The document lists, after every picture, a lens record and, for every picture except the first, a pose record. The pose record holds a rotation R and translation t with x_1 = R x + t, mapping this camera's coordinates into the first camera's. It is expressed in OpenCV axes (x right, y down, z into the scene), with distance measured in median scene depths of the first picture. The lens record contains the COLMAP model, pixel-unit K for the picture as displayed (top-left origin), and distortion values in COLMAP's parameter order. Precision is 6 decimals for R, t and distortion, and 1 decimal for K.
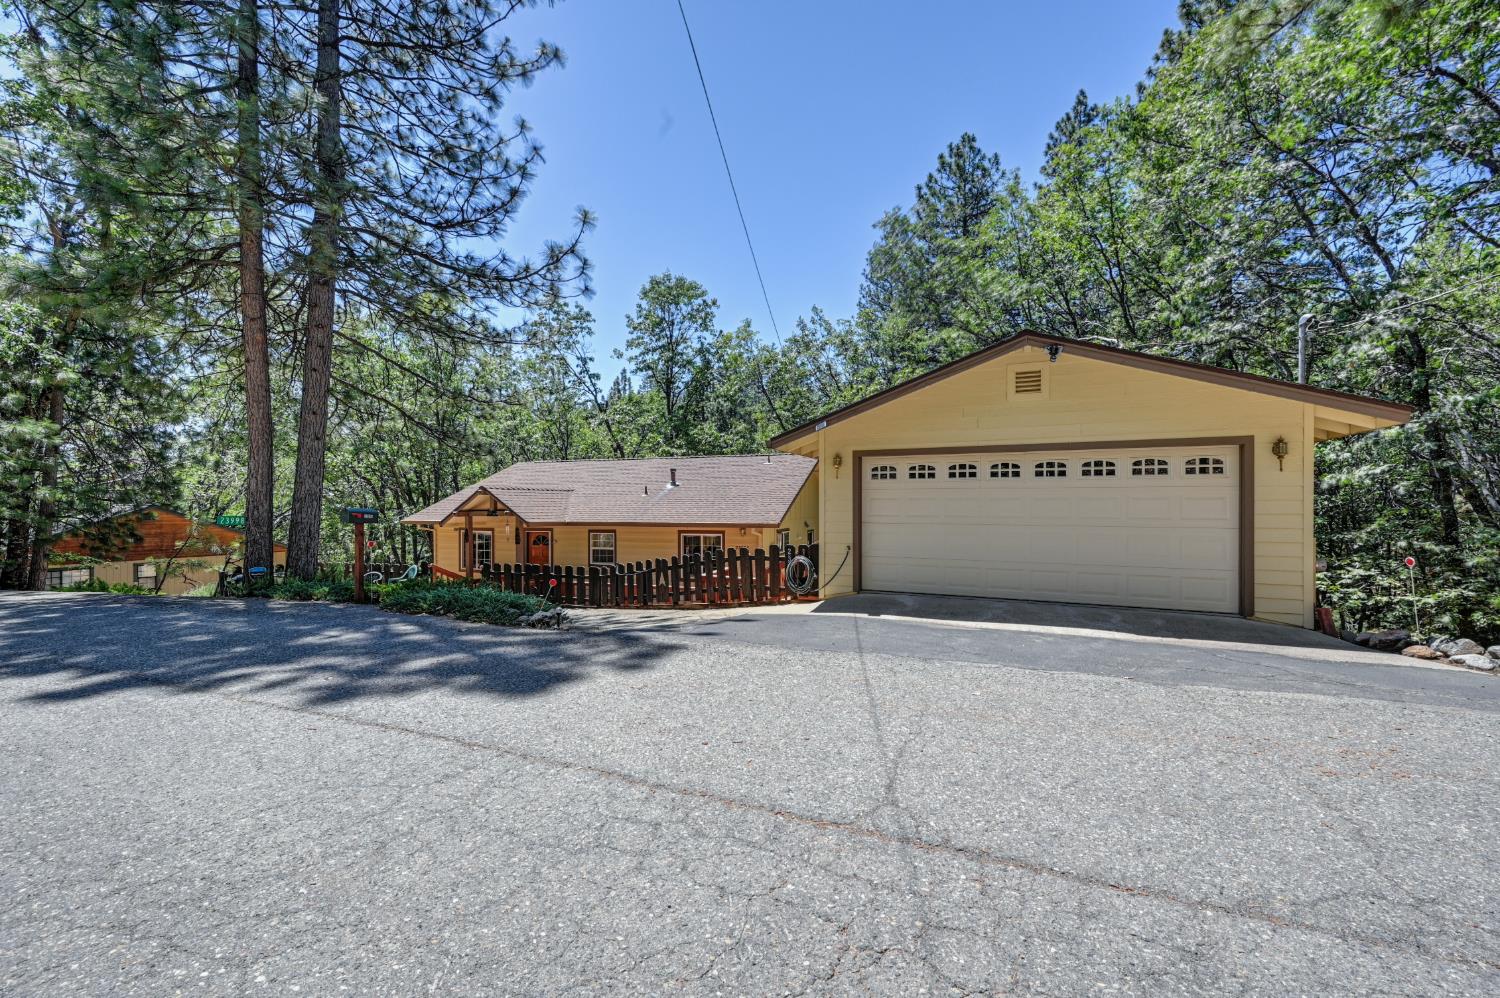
lens RADIAL K [[583.6, 0, 749.6], [0, 583.6, 510.4], [0, 0, 1]] dist [-0.005587, 0.000367]
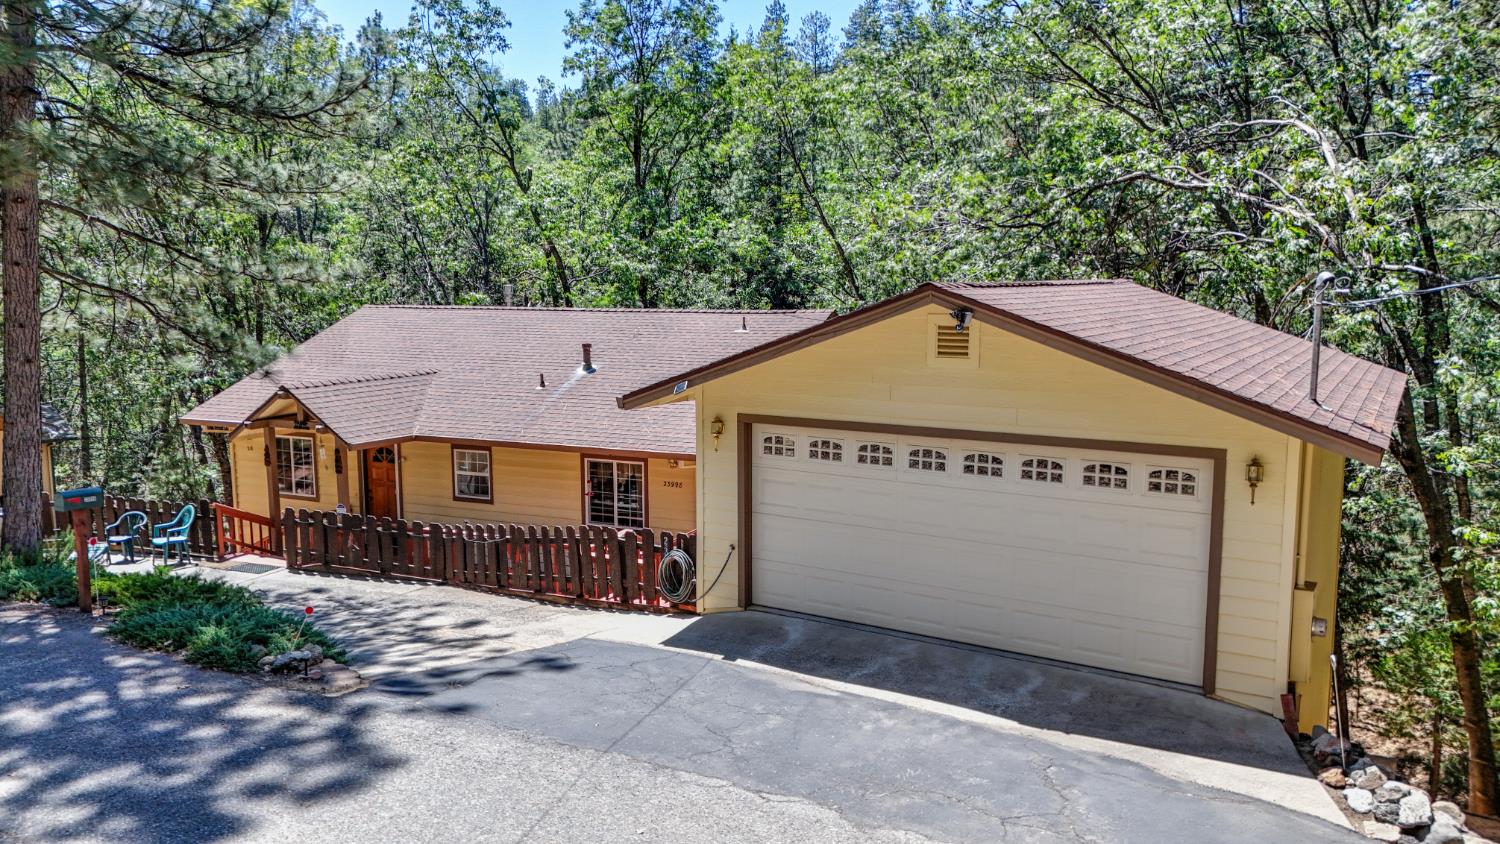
lens RADIAL K [[1084.7, 0, 750.6], [0, 1084.7, 419.0], [0, 0, 1]] dist [0.050098, -0.019208]
pose [[0.994617, 0.014449, -0.102603, 0.185265], [-0.002346, 0.993116, 0.117110, -0.141373], [0.103588, -0.116239, 0.987805, -0.168654]]
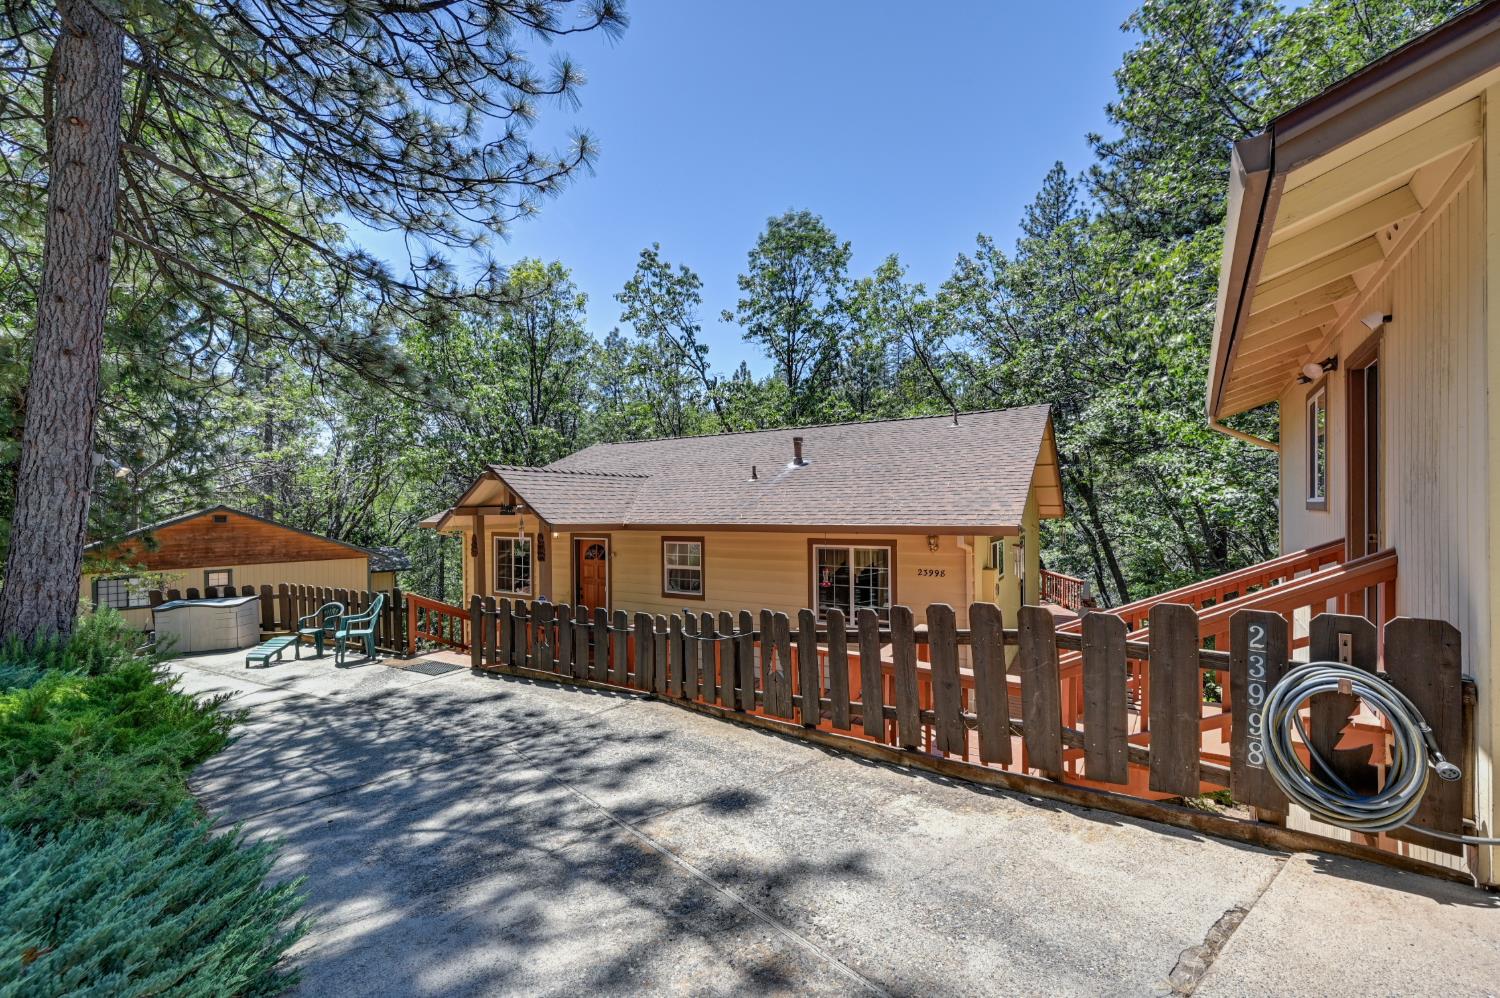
lens RADIAL K [[583.6, 0, 747.6], [0, 583.6, 513.1], [0, 0, 1]] dist [-0.005587, 0.000367]
pose [[0.977286, -0.008115, -0.211769, -0.058237], [0.008724, 0.999960, 0.001939, 0.008022], [0.211745, -0.003743, 0.977318, 0.425735]]
